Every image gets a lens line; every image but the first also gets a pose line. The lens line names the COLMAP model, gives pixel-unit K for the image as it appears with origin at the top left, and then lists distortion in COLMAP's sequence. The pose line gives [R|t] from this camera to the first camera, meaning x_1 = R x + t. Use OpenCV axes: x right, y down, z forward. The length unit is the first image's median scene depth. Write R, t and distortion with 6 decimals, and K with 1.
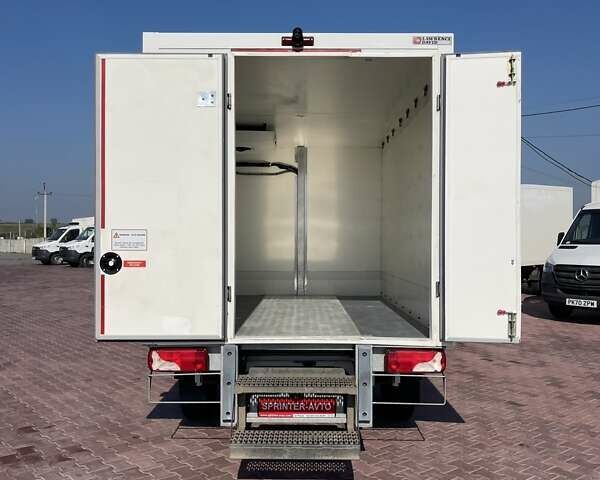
lens RADIAL K [[622.6, 0, 300.0], [0, 622.6, 240.0], [0, 0, 1]] dist [0.022927, -0.003375]
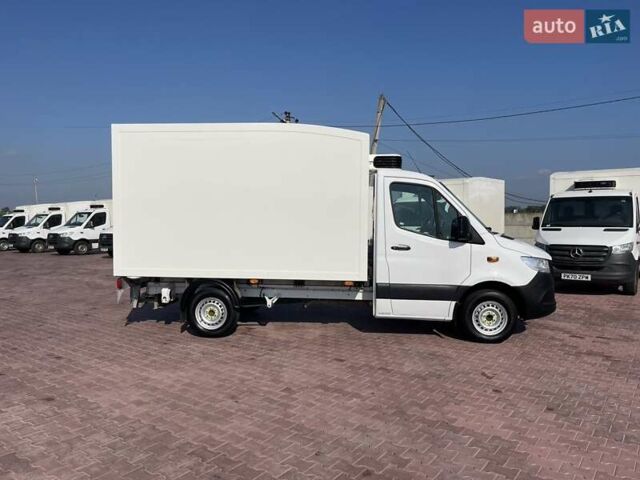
lens RADIAL K [[499.9, 0, 320.0], [0, 499.9, 240.0], [0, 0, 1]] dist [-0.033856, -0.000447]
pose [[0.967796, -0.011655, 0.251465, -0.223779], [0.004622, 0.999582, 0.028540, 0.002421], [-0.251692, -0.026459, 0.967446, 0.204776]]
